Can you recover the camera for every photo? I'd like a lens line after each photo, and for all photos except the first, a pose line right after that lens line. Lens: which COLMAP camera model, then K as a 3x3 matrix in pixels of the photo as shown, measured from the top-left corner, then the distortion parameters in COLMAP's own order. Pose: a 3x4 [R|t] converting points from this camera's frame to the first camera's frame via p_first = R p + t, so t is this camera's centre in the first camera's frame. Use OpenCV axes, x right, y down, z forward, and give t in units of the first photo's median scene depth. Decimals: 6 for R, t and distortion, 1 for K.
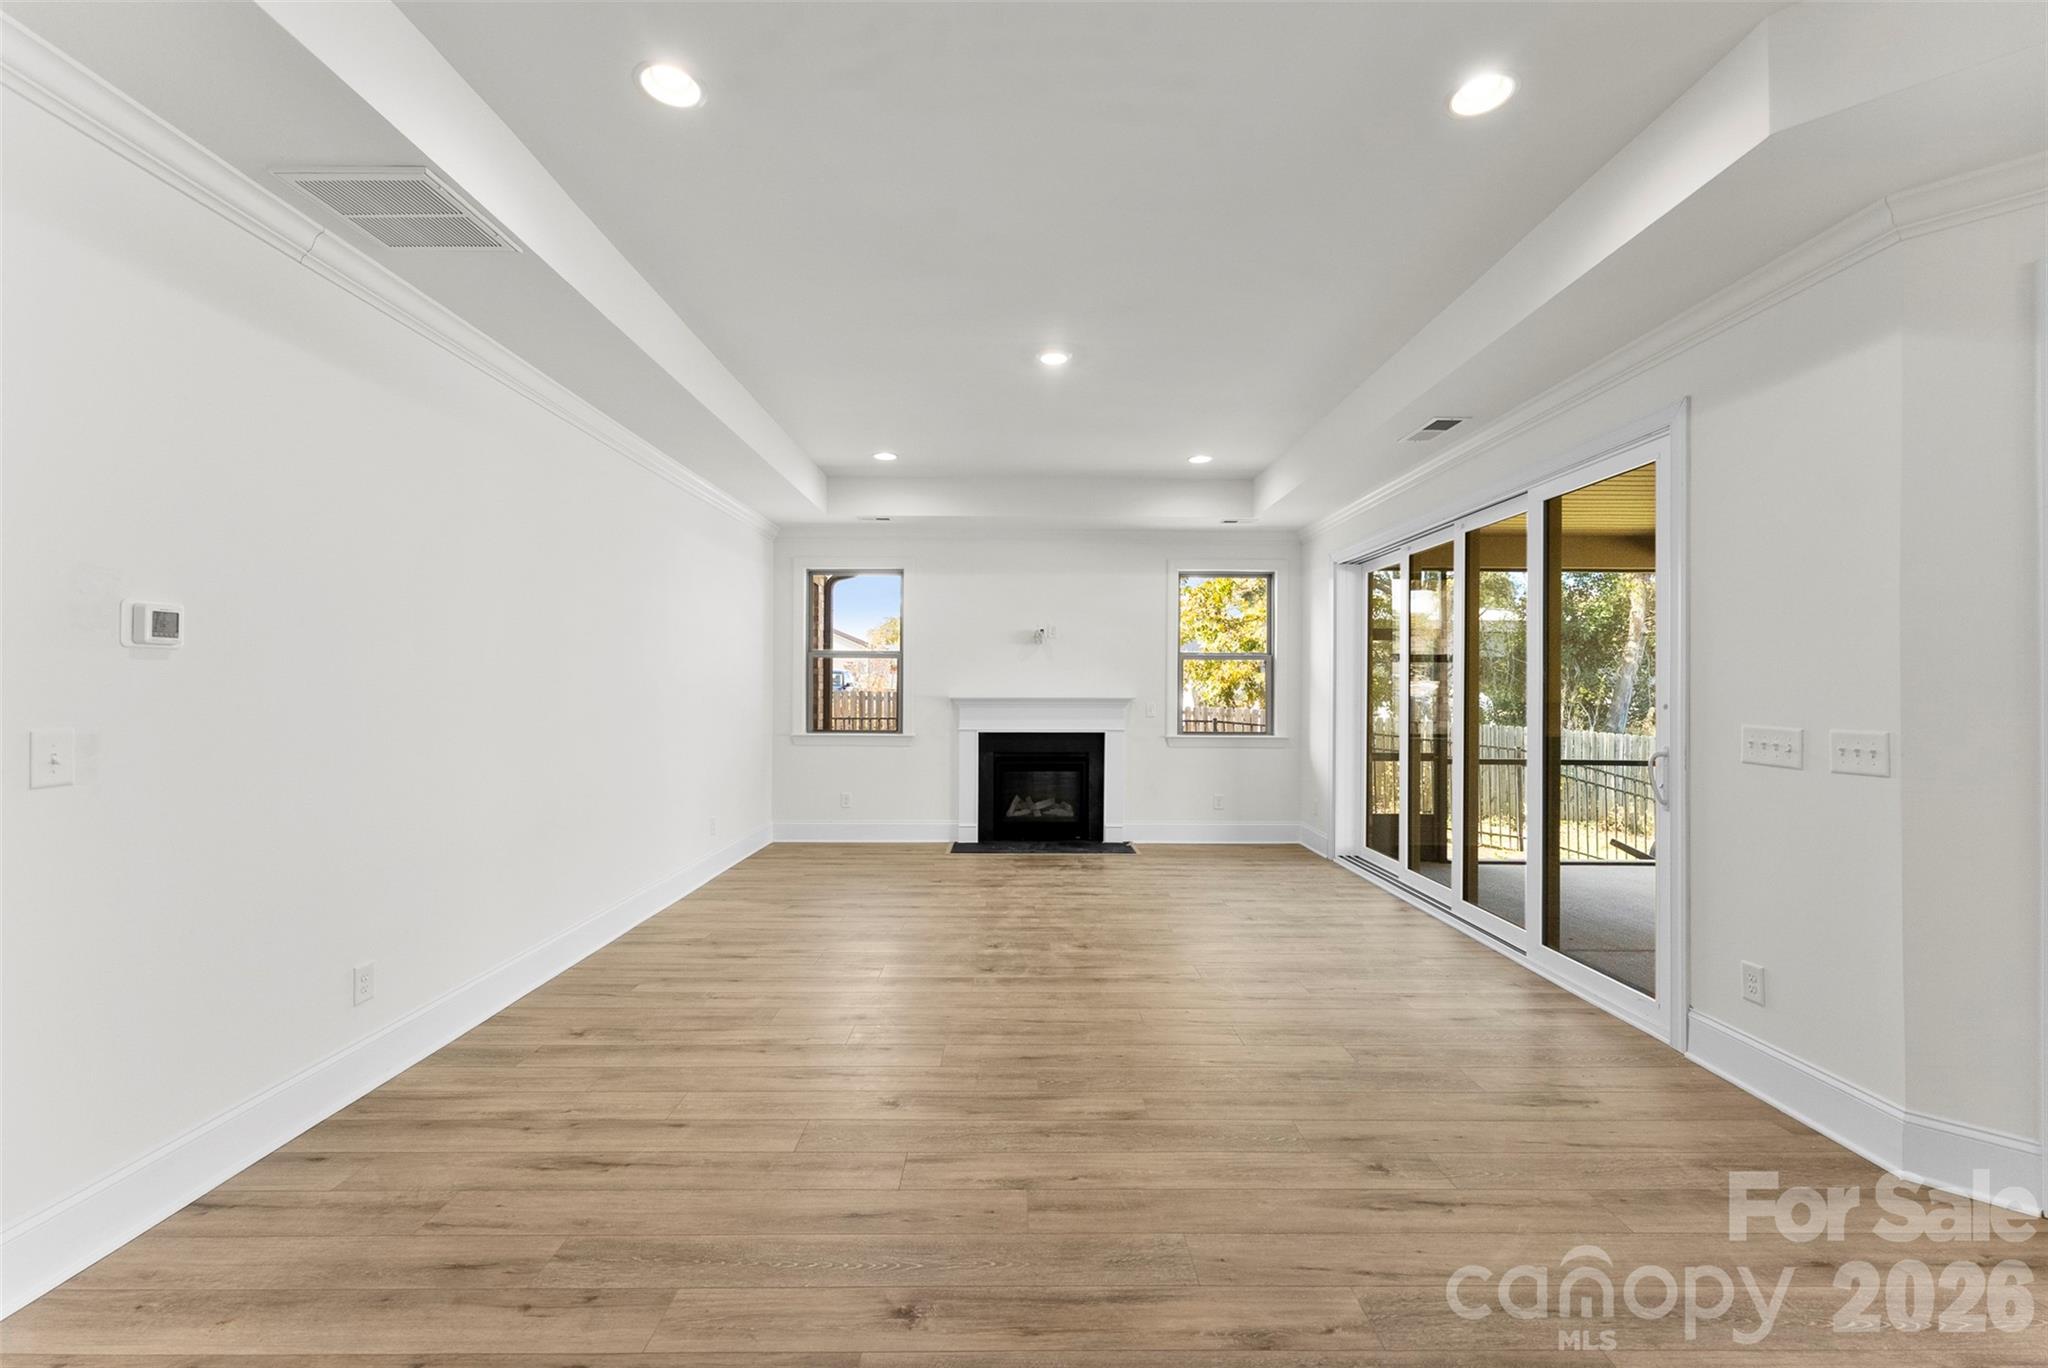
lens RADIAL K [[823.6, 0, 1031.6], [0, 823.6, 686.3], [0, 0, 1]] dist [-0.001004, 0.000547]
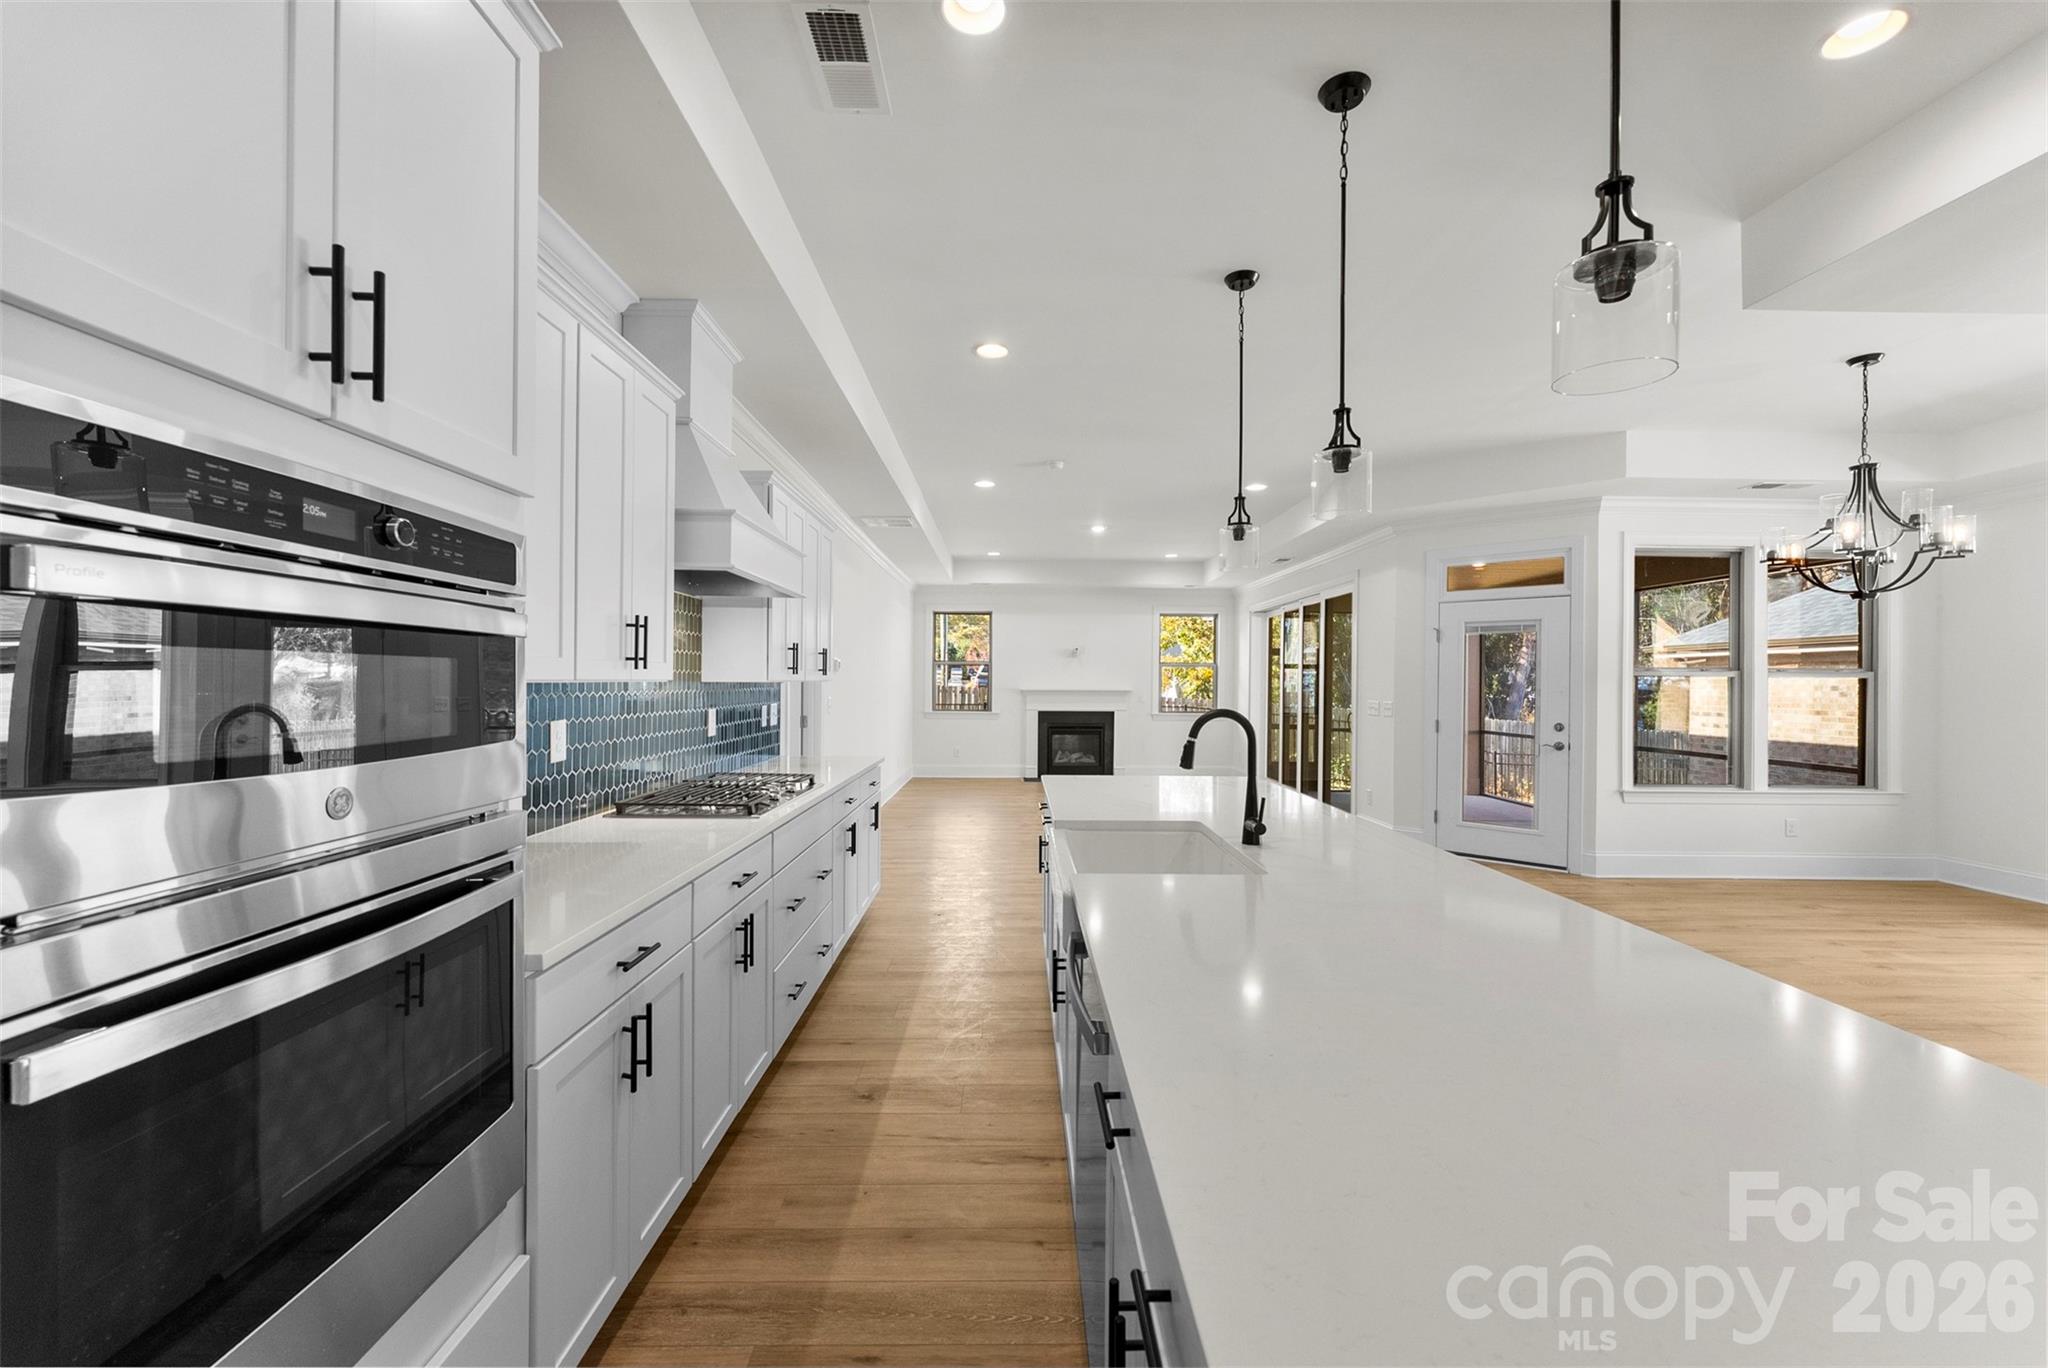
lens RADIAL K [[823.6, 0, 1015.2], [0, 823.6, 685.5], [0, 0, 1]] dist [-0.001004, 0.000547]
pose [[0.999985, 0.002564, -0.004851, -0.101635], [-0.002533, 0.999977, 0.006344, -0.005230], [0.004868, -0.006331, 0.999968, -0.643057]]
